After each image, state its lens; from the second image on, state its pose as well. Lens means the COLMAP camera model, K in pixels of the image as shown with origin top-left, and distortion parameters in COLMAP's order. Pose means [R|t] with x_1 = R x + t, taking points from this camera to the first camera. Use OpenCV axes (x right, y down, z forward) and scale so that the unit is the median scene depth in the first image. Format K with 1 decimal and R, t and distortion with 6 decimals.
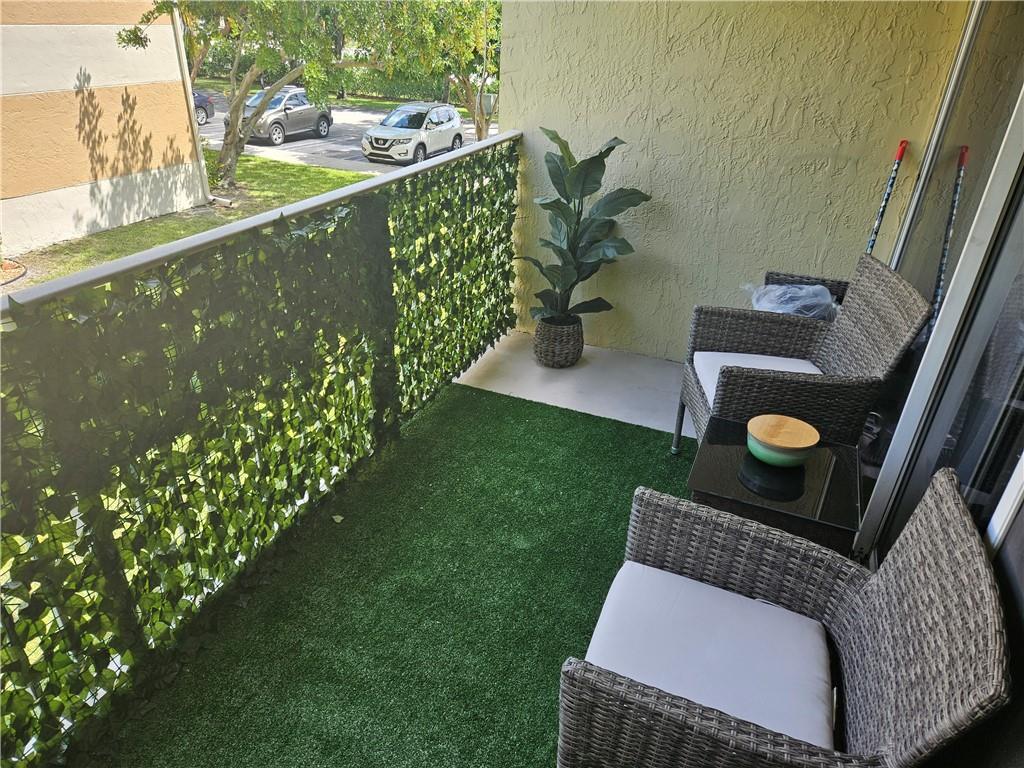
lens RADIAL K [[689.1, 0, 508.2], [0, 689.1, 386.3], [0, 0, 1]] dist [0.069936, -0.060195]
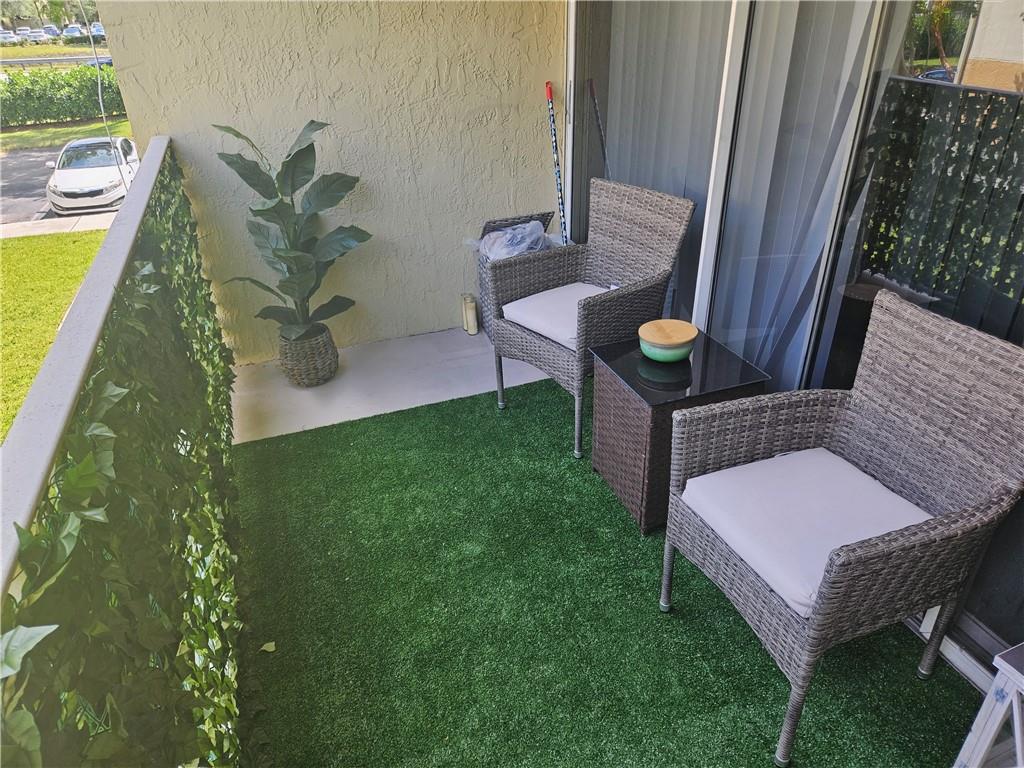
lens RADIAL K [[689.1, 0, 512.2], [0, 689.1, 387.1], [0, 0, 1]] dist [0.069936, -0.060195]
pose [[0.735895, -0.383477, 0.558036, -0.298508], [0.371933, 0.917625, 0.140105, -0.068285], [-0.565795, 0.104449, 0.817904, 0.140272]]
